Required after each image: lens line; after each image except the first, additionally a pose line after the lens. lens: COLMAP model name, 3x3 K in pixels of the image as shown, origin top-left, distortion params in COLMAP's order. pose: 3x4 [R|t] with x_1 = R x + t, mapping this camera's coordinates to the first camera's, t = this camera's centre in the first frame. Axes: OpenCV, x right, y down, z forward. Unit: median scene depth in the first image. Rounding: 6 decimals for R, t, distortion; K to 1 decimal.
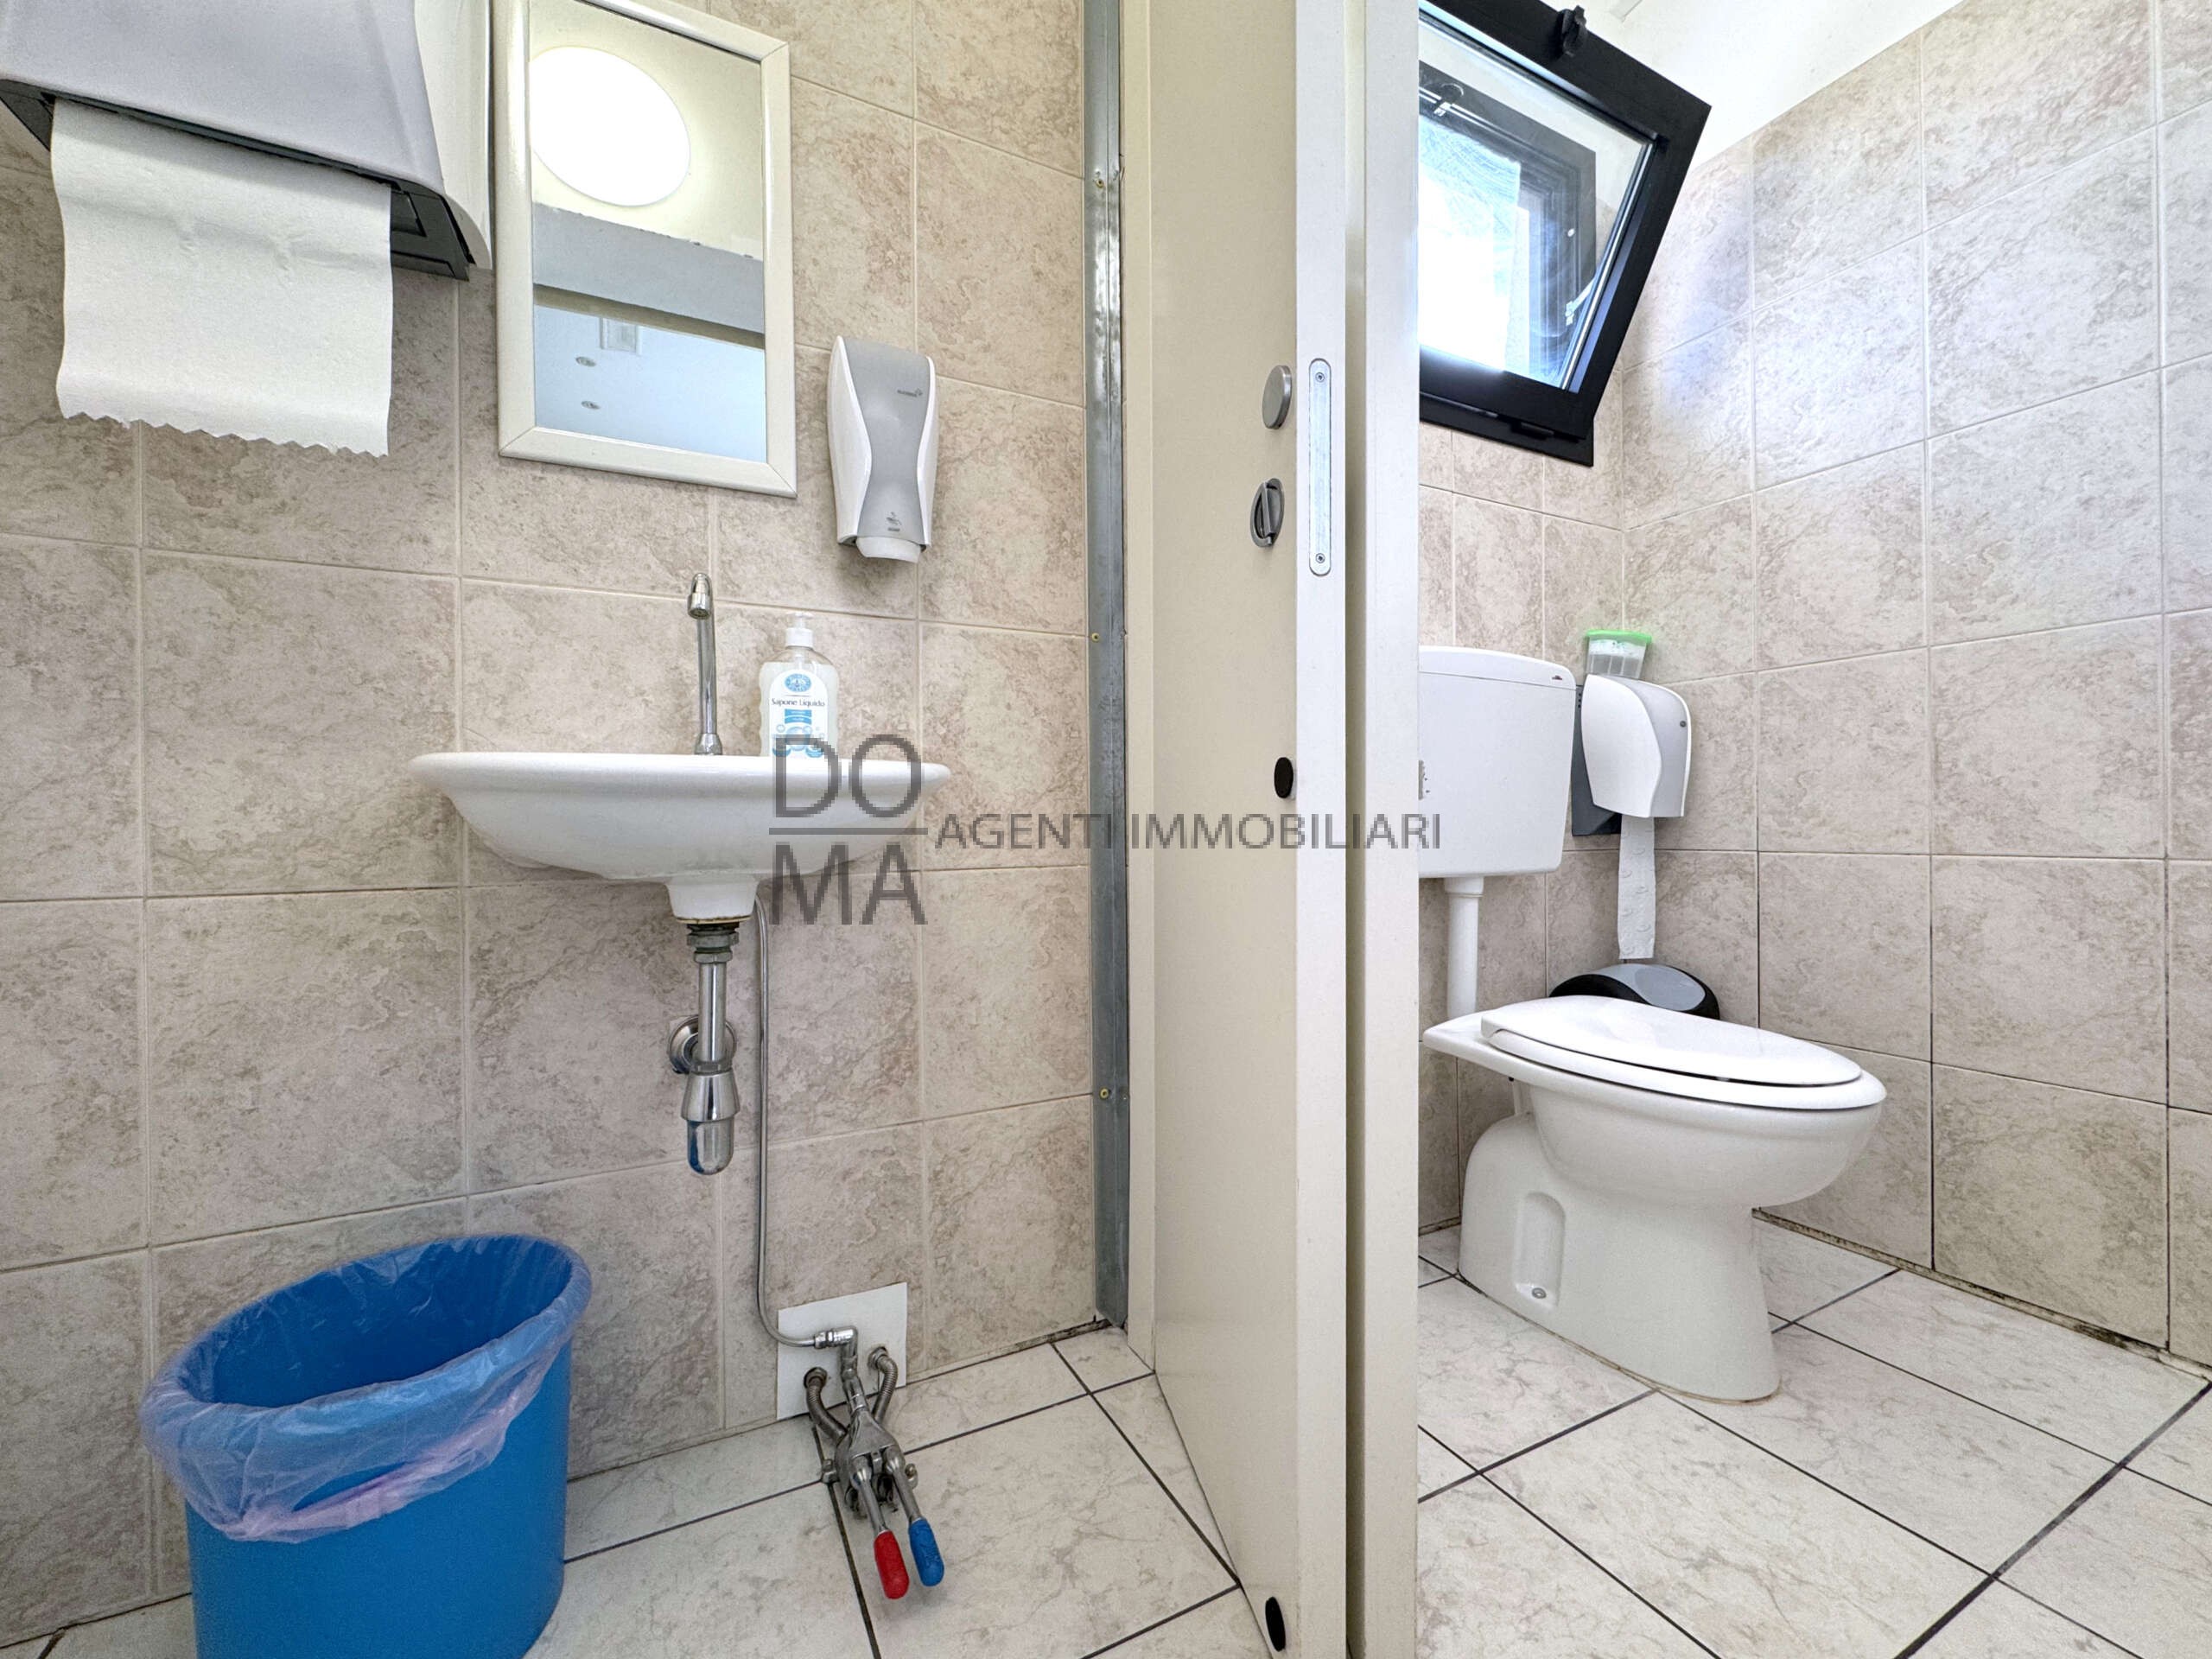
lens RADIAL K [[877.6, 0, 1104.6], [0, 877.6, 826.1], [0, 0, 1]] dist [-0.005663, 0.000607]
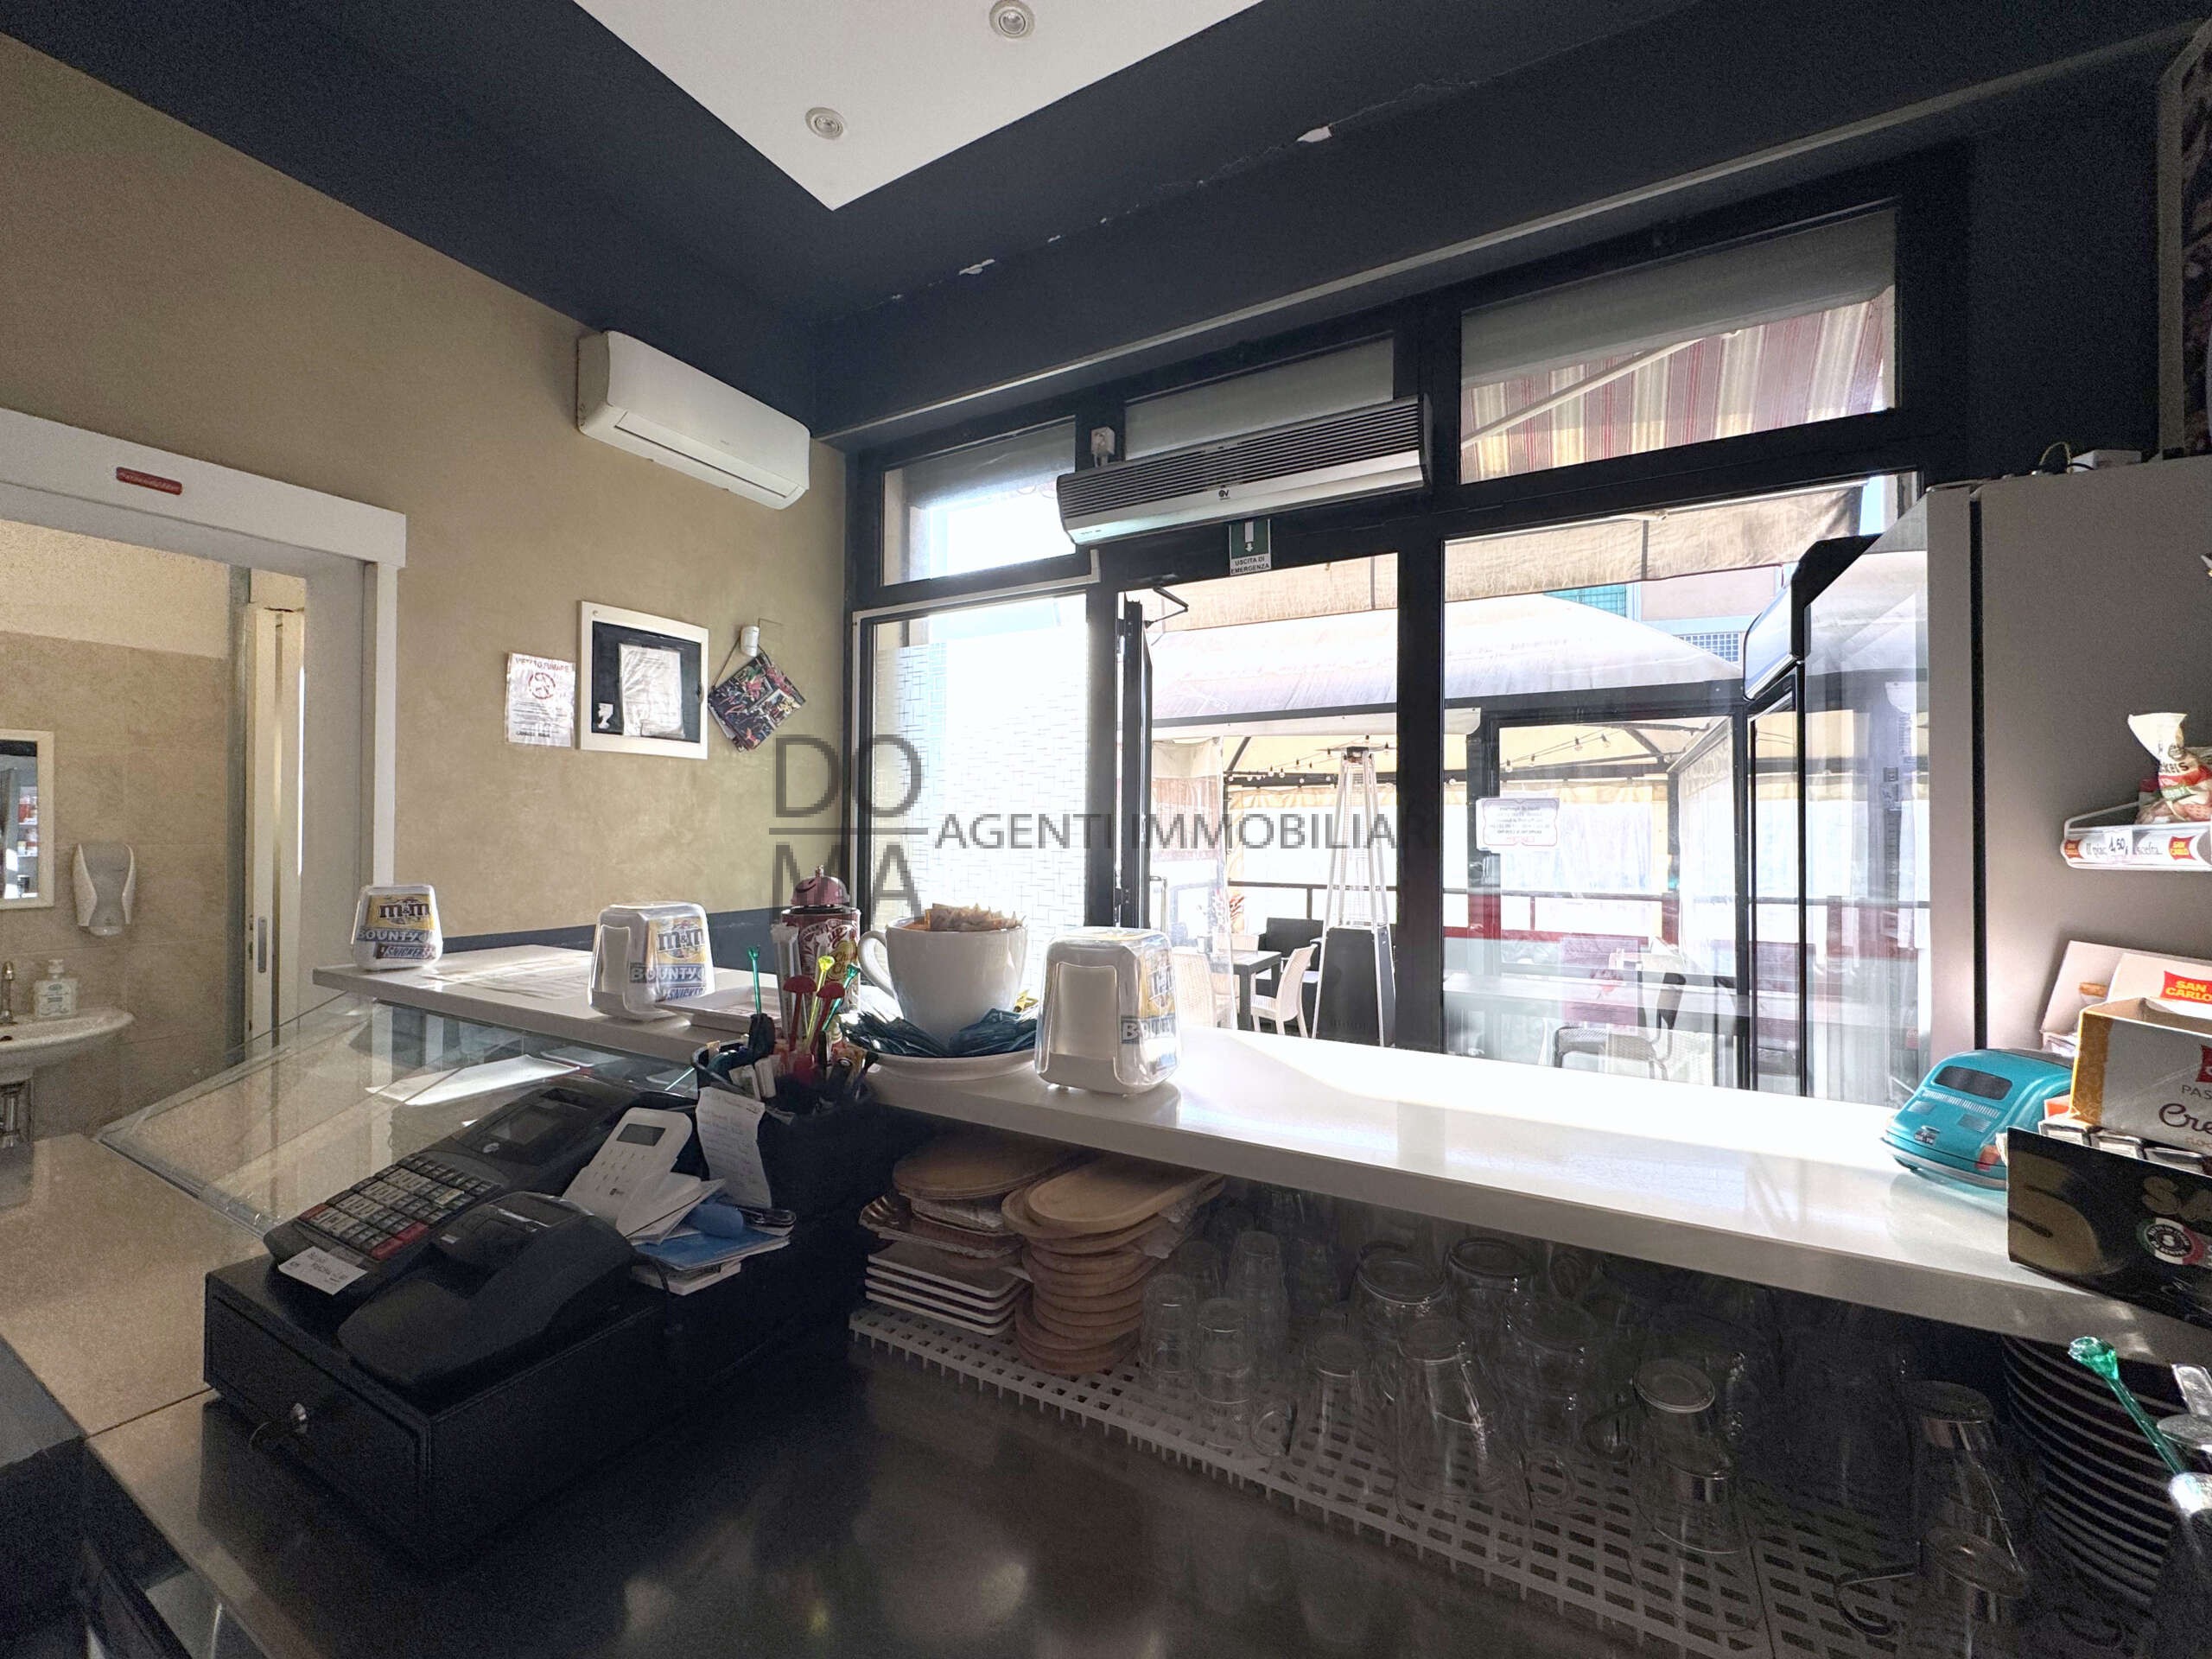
lens RADIAL K [[877.6, 0, 1081.0], [0, 877.6, 816.9], [0, 0, 1]] dist [-0.005663, 0.000607]
pose [[0.845935, 0.019005, 0.532948, 0.832386], [-0.008365, 0.999715, -0.022372, -0.622305], [-0.533221, 0.014468, 0.845852, -2.794428]]
